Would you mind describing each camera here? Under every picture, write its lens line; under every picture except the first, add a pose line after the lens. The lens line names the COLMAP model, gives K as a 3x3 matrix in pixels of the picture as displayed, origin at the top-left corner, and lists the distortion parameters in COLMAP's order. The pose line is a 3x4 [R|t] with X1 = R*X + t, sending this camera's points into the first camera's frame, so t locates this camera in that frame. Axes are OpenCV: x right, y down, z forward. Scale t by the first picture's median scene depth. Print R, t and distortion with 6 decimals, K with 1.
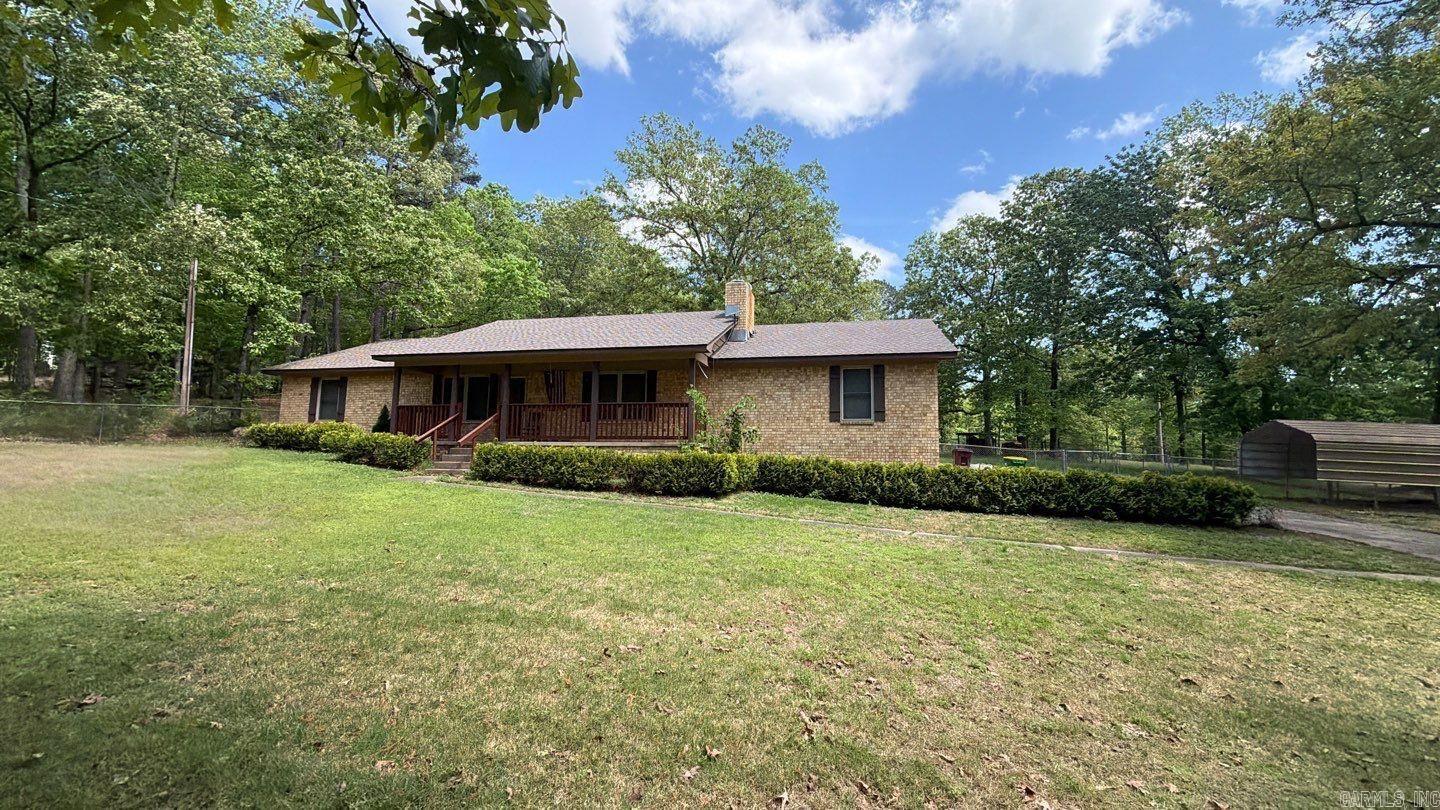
lens RADIAL K [[573.2, 0, 720.0], [0, 573.2, 405.0], [0, 0, 1]] dist [-0.000027, 0.000297]
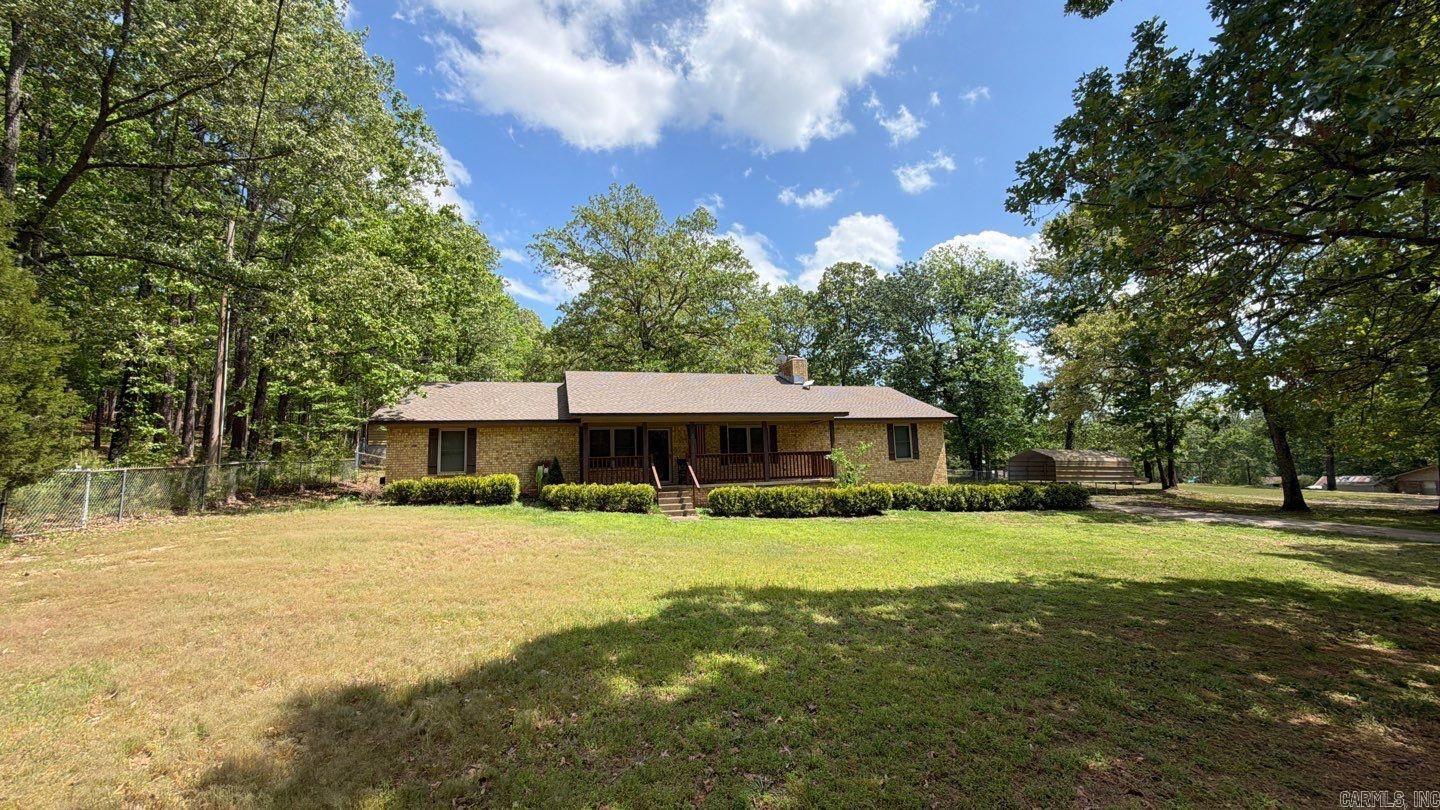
lens RADIAL K [[605.5, 0, 720.0], [0, 605.5, 405.0], [0, 0, 1]] dist [-0.000057, 0.000064]
pose [[0.861676, 0.011839, 0.507321, -1.019994], [-0.002129, 0.999803, -0.019716, -0.085692], [-0.507455, 0.015909, 0.861531, -0.163027]]
